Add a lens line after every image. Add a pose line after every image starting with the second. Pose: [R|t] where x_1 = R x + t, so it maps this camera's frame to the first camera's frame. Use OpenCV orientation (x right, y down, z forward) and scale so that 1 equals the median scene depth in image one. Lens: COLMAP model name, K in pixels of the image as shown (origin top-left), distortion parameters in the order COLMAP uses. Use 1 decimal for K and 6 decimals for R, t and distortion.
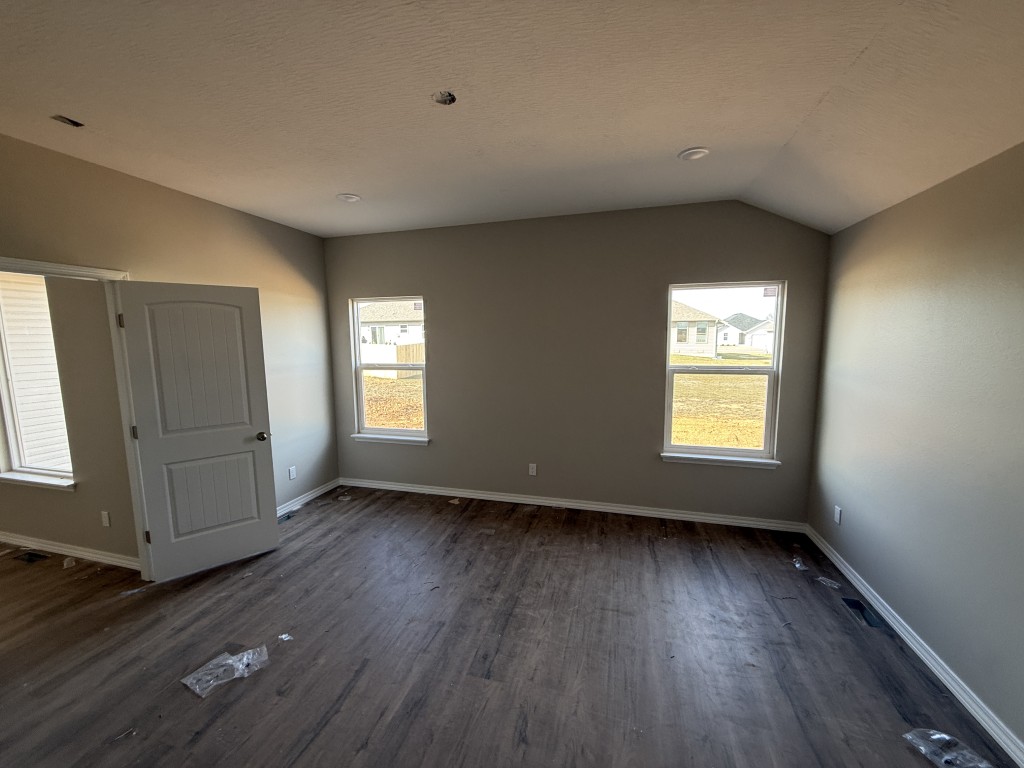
lens RADIAL K [[409.7, 0, 510.6], [0, 409.7, 387.7], [0, 0, 1]] dist [0.003762, -0.000085]
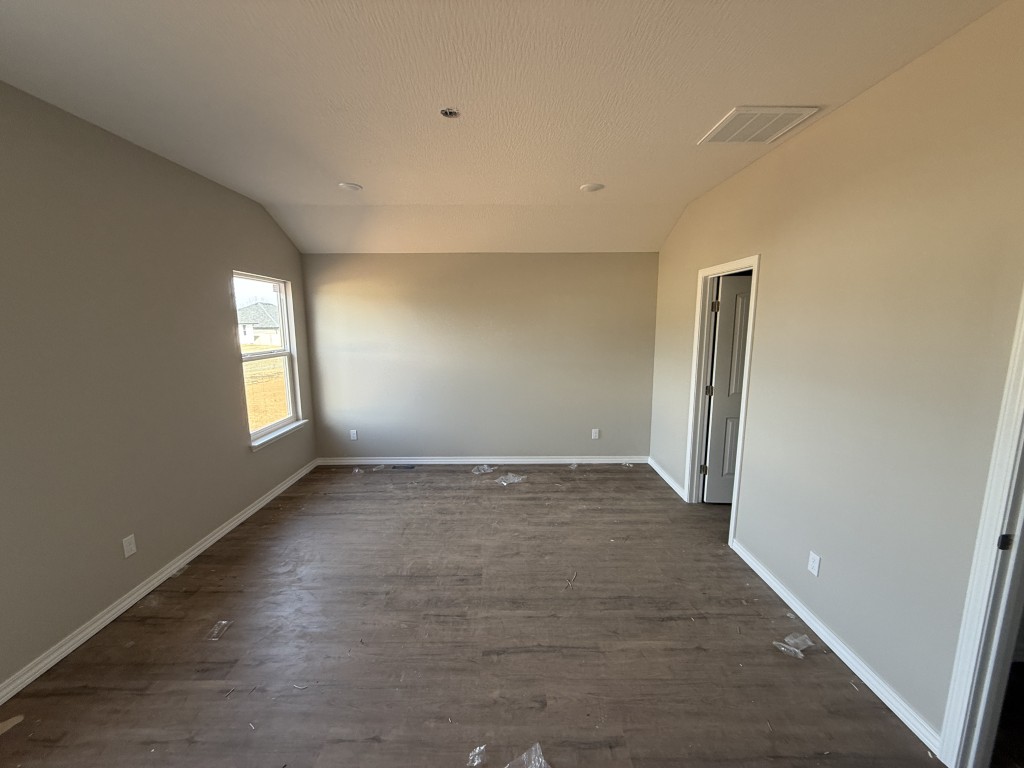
lens RADIAL K [[409.7, 0, 510.5], [0, 409.7, 385.9], [0, 0, 1]] dist [0.003762, -0.000085]
pose [[-0.293837, -0.136499, 0.946059, -0.944252], [0.122094, 0.976284, 0.178781, -0.100742], [-0.948026, 0.168040, -0.270202, 0.857039]]
